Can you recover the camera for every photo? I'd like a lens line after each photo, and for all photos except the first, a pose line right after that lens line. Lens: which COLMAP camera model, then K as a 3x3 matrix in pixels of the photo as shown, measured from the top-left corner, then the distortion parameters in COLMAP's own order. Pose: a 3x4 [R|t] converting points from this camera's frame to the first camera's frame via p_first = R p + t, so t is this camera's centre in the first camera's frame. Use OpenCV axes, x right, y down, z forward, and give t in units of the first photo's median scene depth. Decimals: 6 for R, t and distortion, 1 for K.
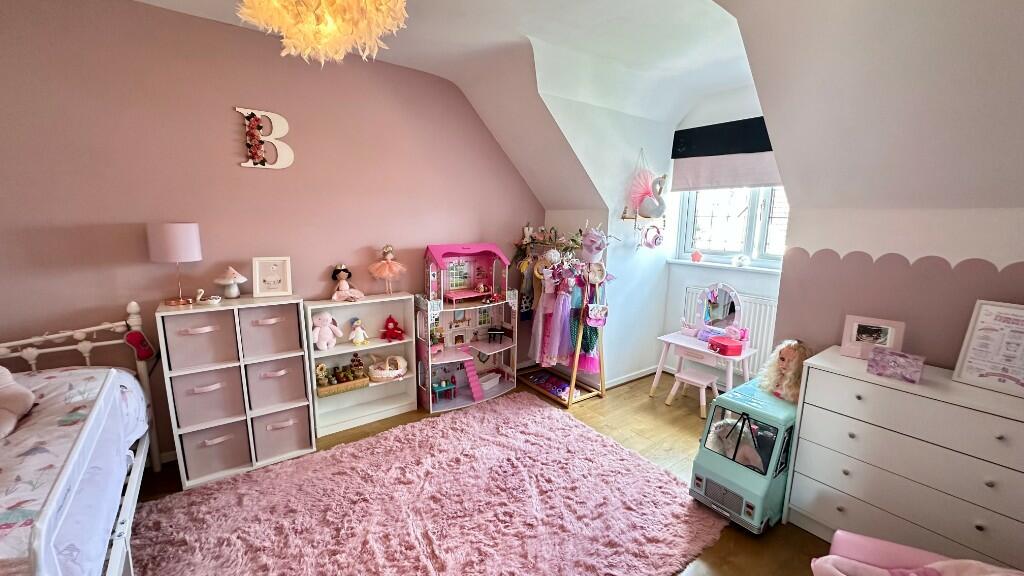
lens RADIAL K [[409.1, 0, 512.0], [0, 409.1, 288.0], [0, 0, 1]] dist [-0.002634, -0.000124]
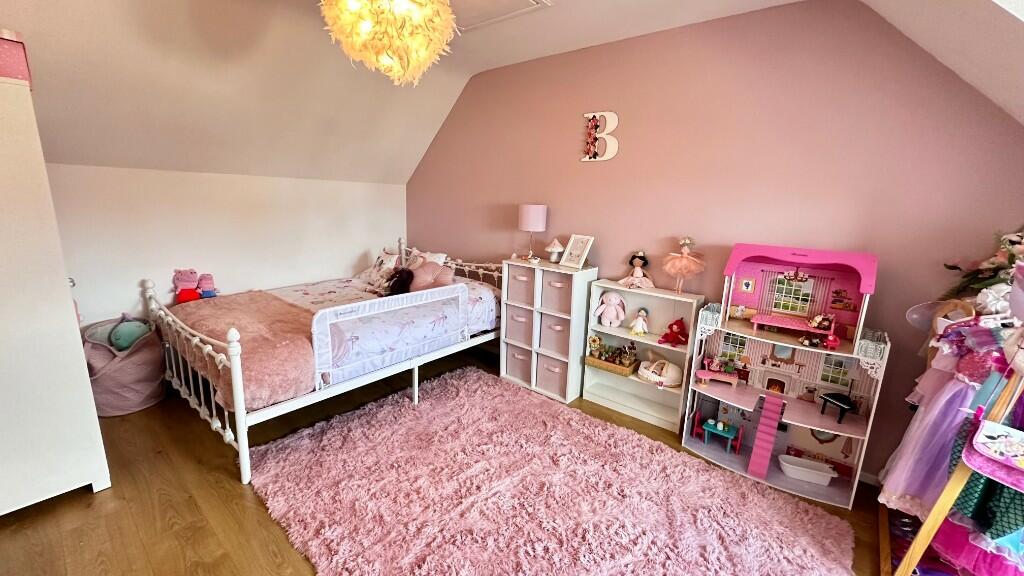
lens RADIAL K [[409.1, 0, 512.0], [0, 409.1, 288.0], [0, 0, 1]] dist [-0.002634, -0.000124]
pose [[0.233293, 0.200911, -0.951425, 0.482199], [-0.199166, 0.967553, 0.155480, -0.064242], [0.951792, 0.153219, 0.265738, 0.452653]]
